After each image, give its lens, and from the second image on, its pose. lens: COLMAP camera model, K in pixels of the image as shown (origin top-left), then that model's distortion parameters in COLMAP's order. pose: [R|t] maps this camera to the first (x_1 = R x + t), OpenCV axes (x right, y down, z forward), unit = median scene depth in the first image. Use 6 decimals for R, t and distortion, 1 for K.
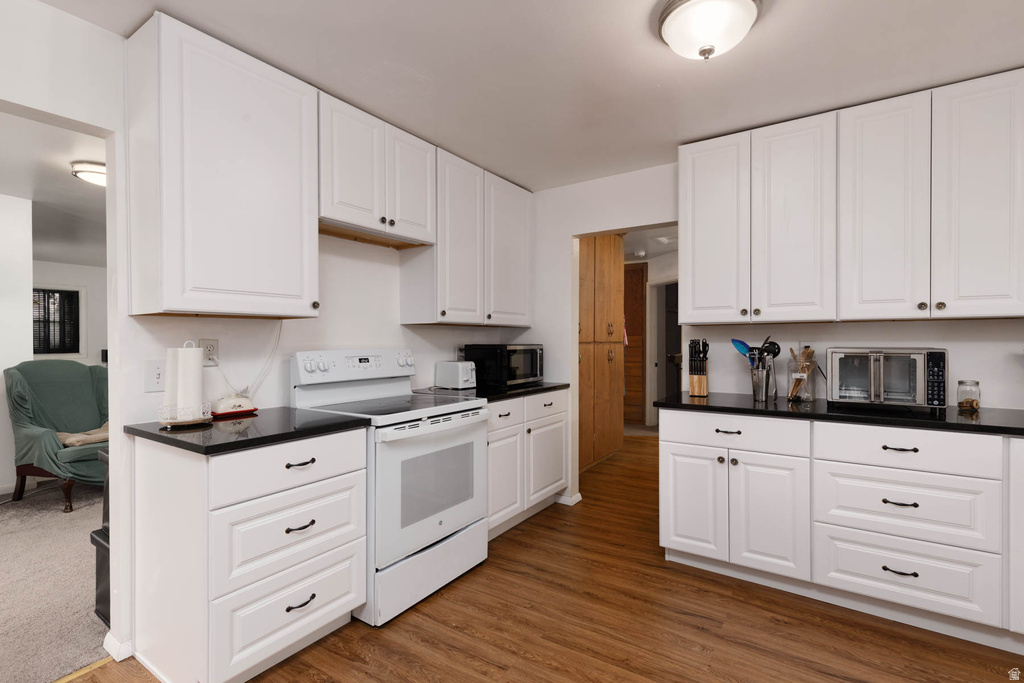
lens RADIAL K [[468.8, 0, 512.0], [0, 468.8, 341.5], [0, 0, 1]] dist [-0.002993, -0.000809]
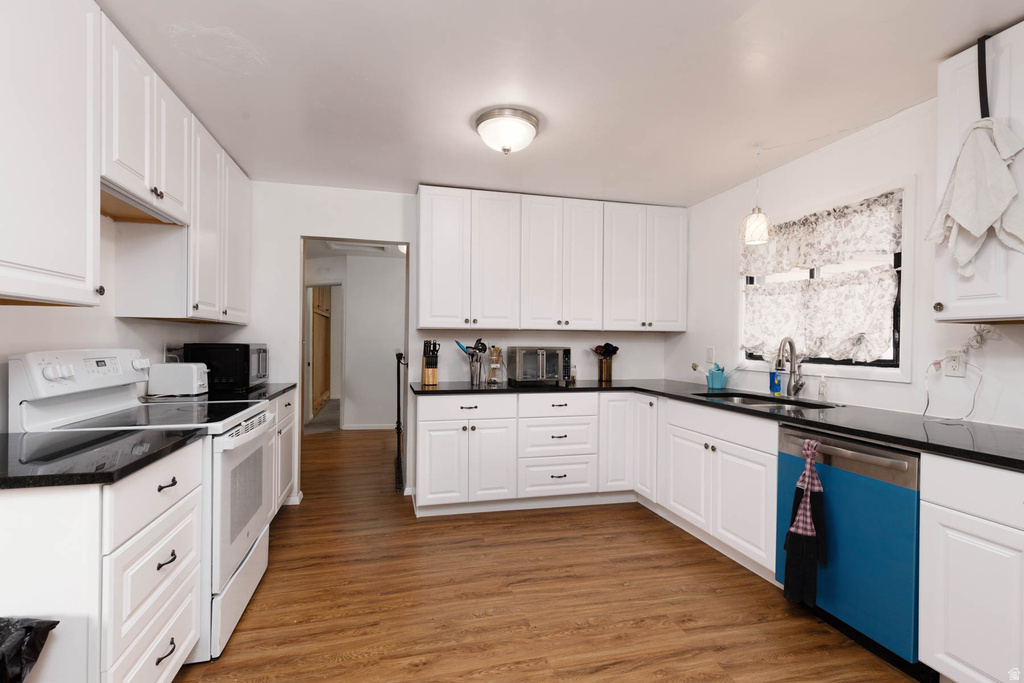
lens RADIAL K [[468.8, 0, 512.0], [0, 468.8, 341.5], [0, 0, 1]] dist [-0.002993, -0.000809]
pose [[0.660342, 0.008348, 0.750918, -0.502980], [-0.007670, 0.999961, -0.004372, 0.003088], [-0.750925, -0.002873, 0.660381, -0.009684]]
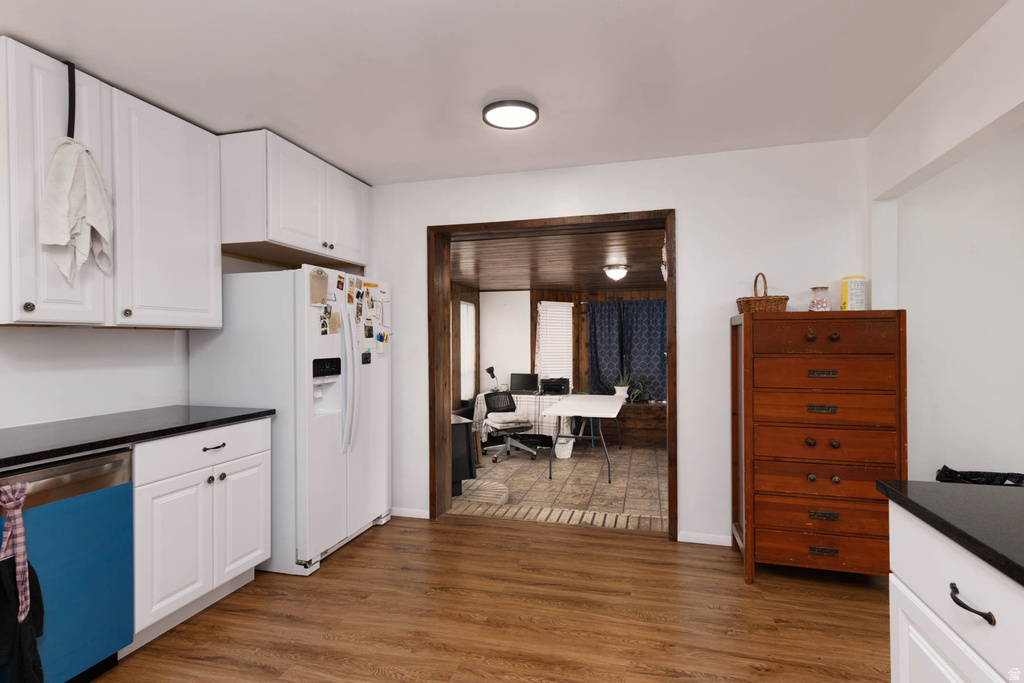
lens RADIAL K [[468.8, 0, 512.0], [0, 468.8, 341.5], [0, 0, 1]] dist [-0.002993, -0.000809]
pose [[-0.951872, 0.009540, -0.306348, 0.111180], [0.008854, 0.999954, 0.003627, -0.006505], [0.306369, 0.000740, -0.951913, 0.982531]]
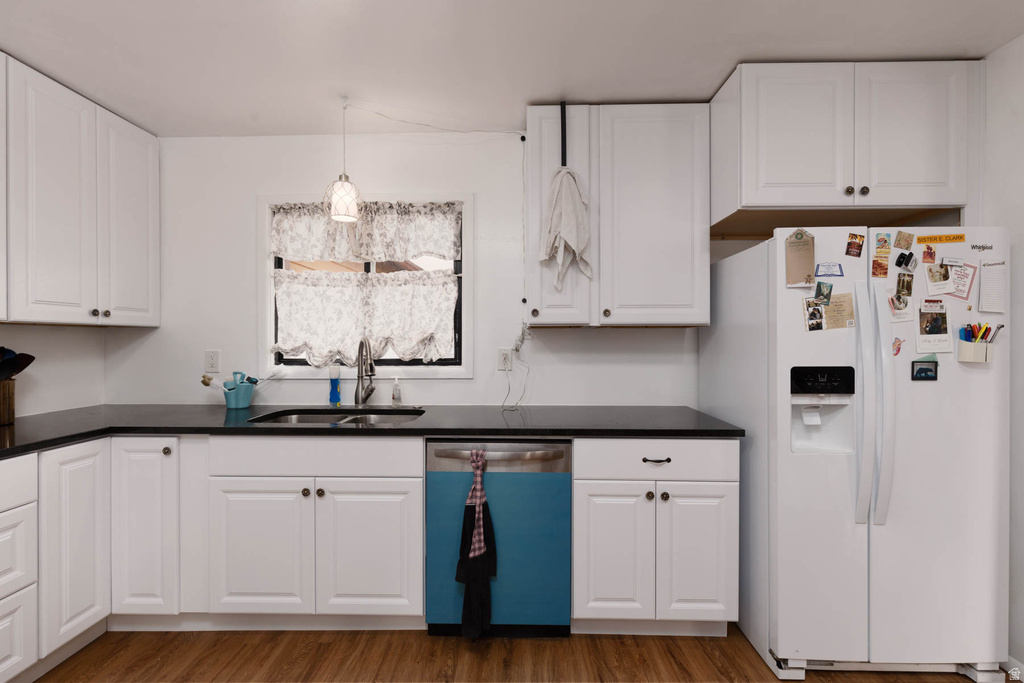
lens RADIAL K [[468.8, 0, 512.0], [0, 468.8, 341.5], [0, 0, 1]] dist [-0.002993, -0.000809]
pose [[-0.536166, 0.002882, 0.844108, -0.176793], [0.005321, 0.999986, -0.000034, -0.007302], [-0.844096, 0.004473, -0.536174, 0.552967]]
